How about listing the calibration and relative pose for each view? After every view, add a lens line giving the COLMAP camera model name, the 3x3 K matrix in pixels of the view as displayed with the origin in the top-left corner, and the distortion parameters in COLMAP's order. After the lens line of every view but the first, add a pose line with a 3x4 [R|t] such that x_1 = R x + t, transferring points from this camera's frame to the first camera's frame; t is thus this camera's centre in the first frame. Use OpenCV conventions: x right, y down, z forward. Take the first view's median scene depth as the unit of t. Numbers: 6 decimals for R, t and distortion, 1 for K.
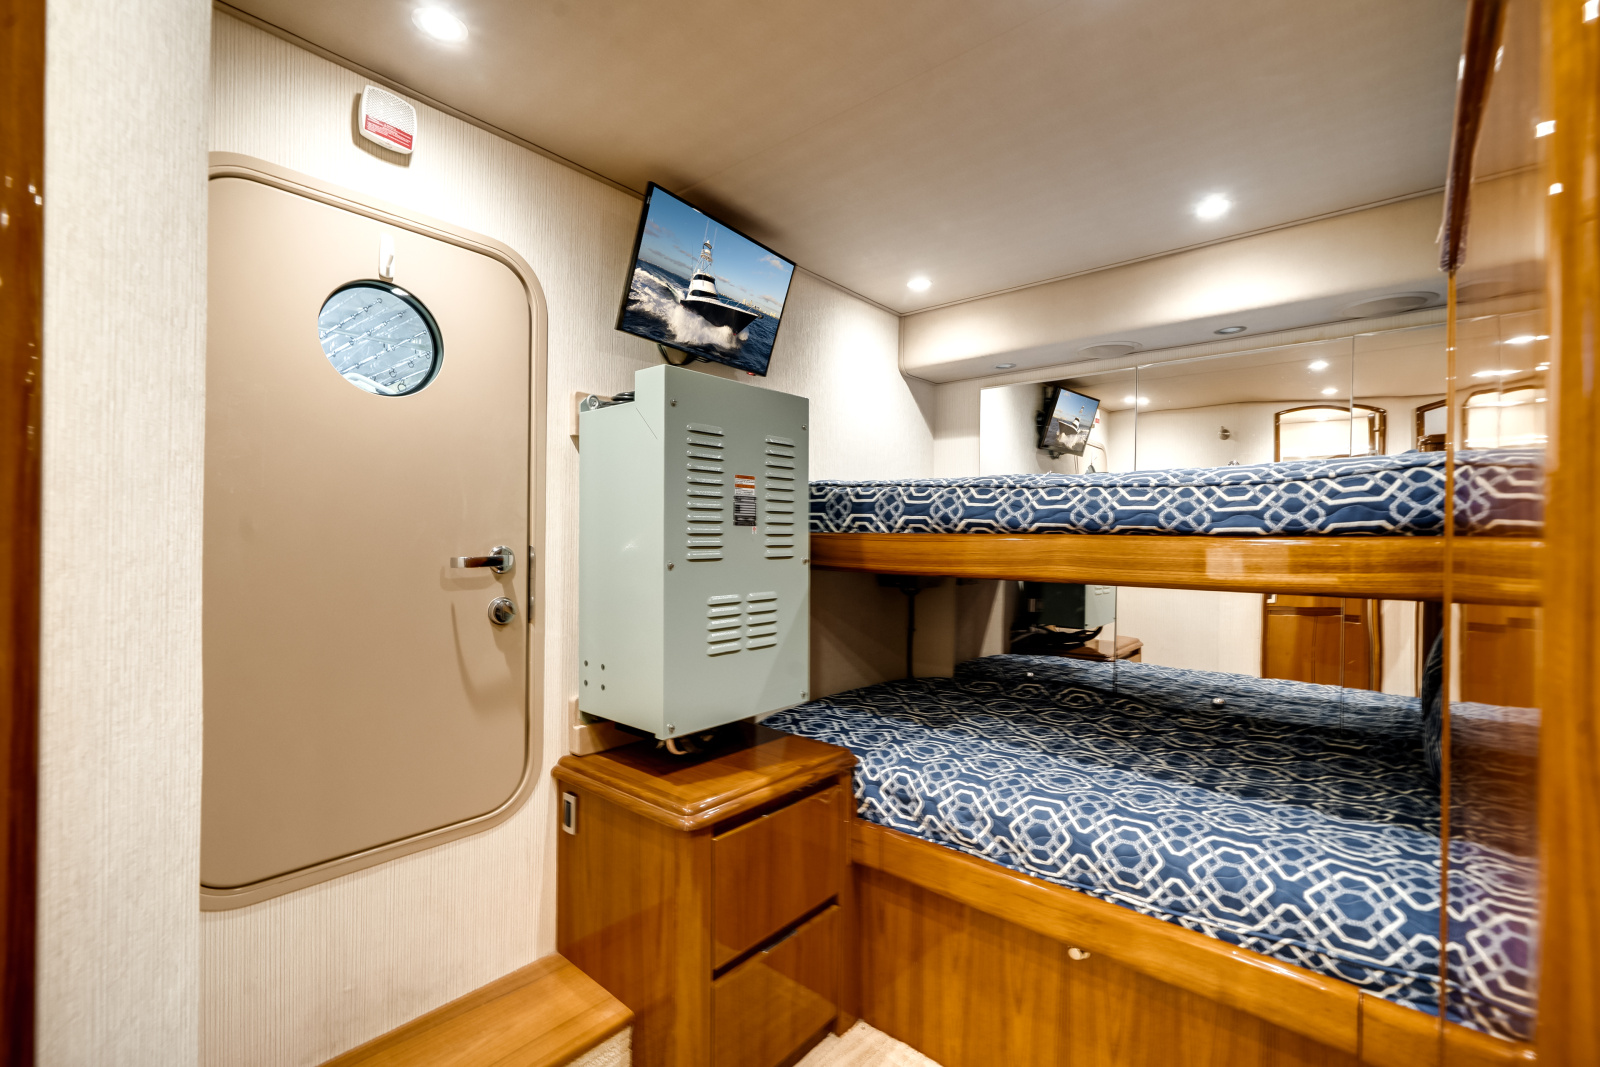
lens RADIAL K [[699.5, 0, 805.7], [0, 699.5, 537.8], [0, 0, 1]] dist [0.000041, -0.000155]
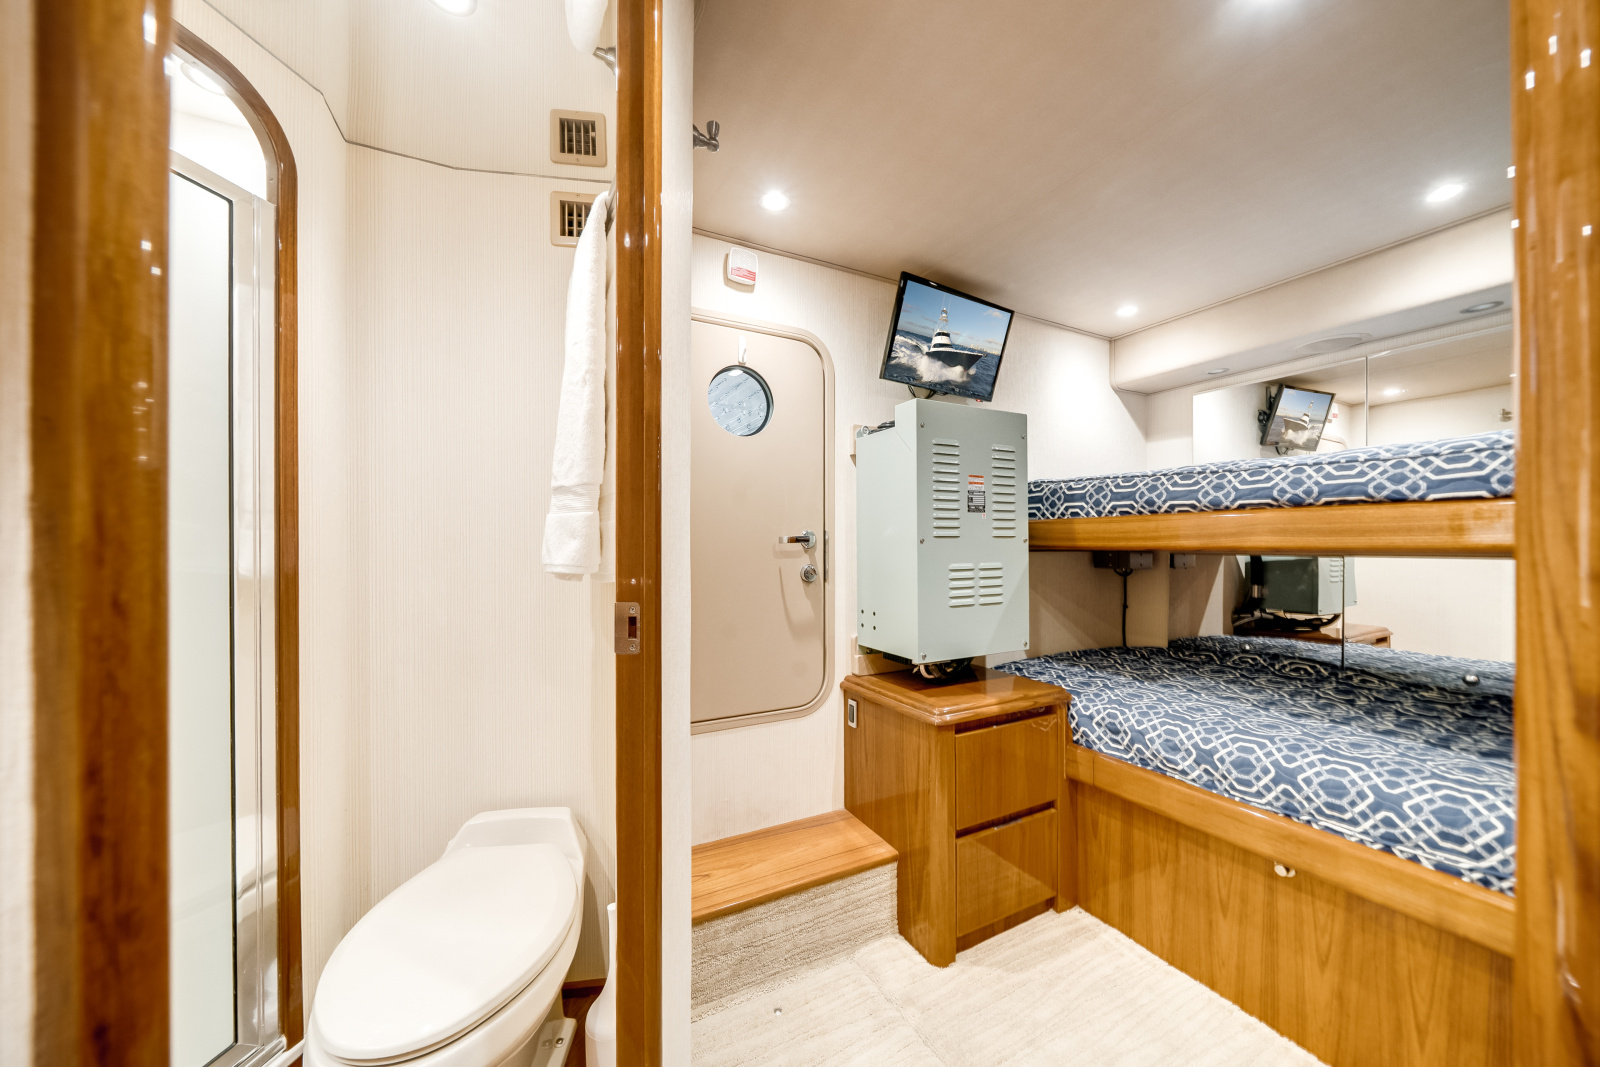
lens RADIAL K [[574.2, 0, 792.4], [0, 574.2, 541.3], [0, 0, 1]] dist [-0.007942, 0.000003]
pose [[0.924046, -0.013140, -0.382055, 0.007188], [0.008117, 0.999858, -0.014754, 0.053198], [0.382195, 0.010532, 0.924022, -0.155909]]
